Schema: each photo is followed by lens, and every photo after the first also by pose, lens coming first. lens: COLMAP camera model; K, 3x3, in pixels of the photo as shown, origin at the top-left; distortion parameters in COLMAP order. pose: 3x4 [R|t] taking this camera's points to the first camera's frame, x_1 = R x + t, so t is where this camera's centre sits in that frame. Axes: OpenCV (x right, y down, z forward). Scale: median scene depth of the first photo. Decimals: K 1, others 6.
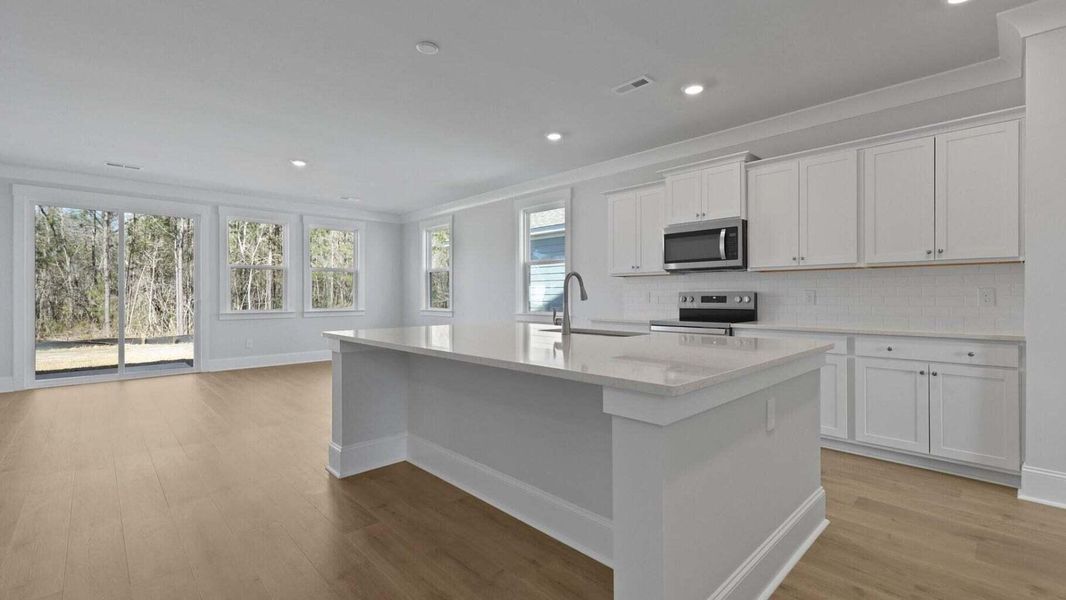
lens RADIAL K [[455.6, 0, 530.8], [0, 455.6, 293.9], [0, 0, 1]] dist [0.011005, 0.000427]
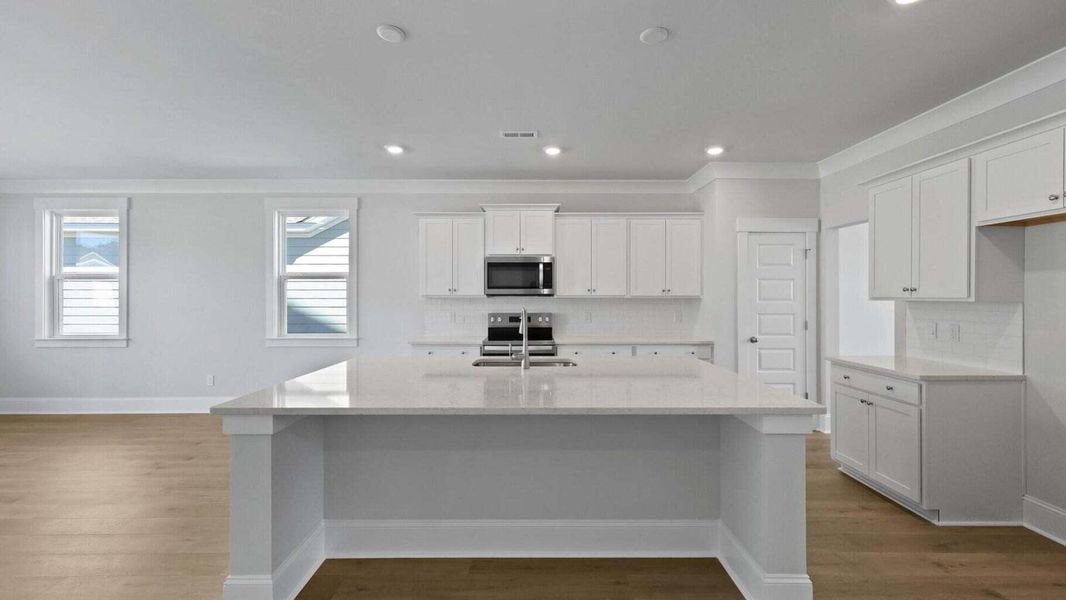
lens RADIAL K [[438.7, 0, 532.1], [0, 438.7, 296.7], [0, 0, 1]] dist [0.004293, 0.000819]
pose [[0.693649, 0.002929, 0.720307, -0.442342], [-0.003405, 0.999994, -0.000788, -0.051614], [-0.720305, -0.001906, 0.693655, 0.200957]]
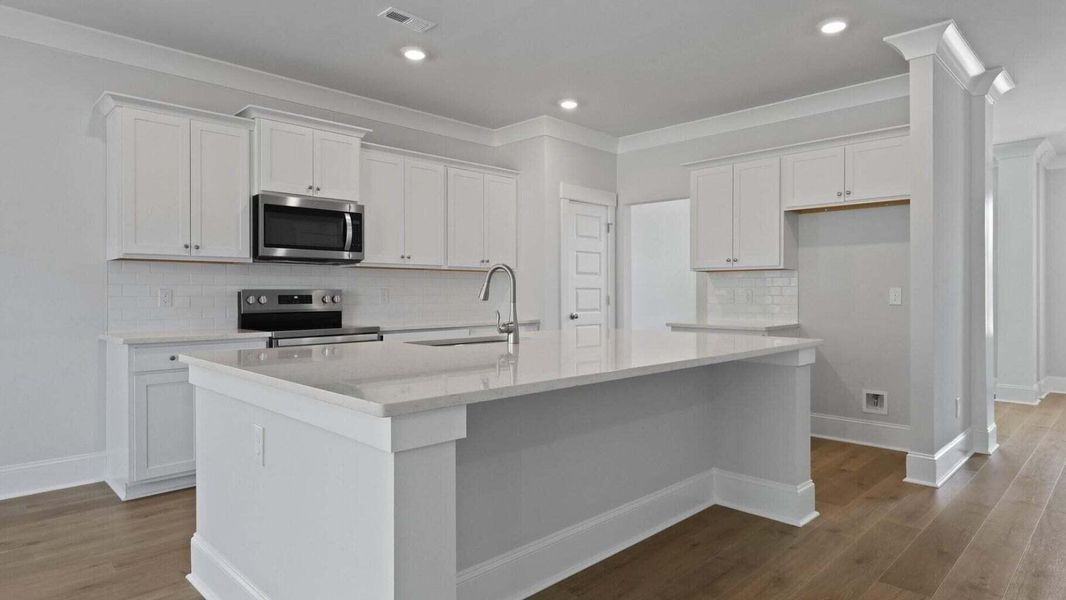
lens RADIAL K [[605.4, 0, 538.3], [0, 605.4, 296.0], [0, 0, 1]] dist [0.001475, 0.000895]
pose [[-0.018453, -0.002307, 0.999827, -0.674173], [-0.000935, 0.999997, 0.002290, 0.003923], [-0.999829, -0.000893, -0.018455, 0.676202]]
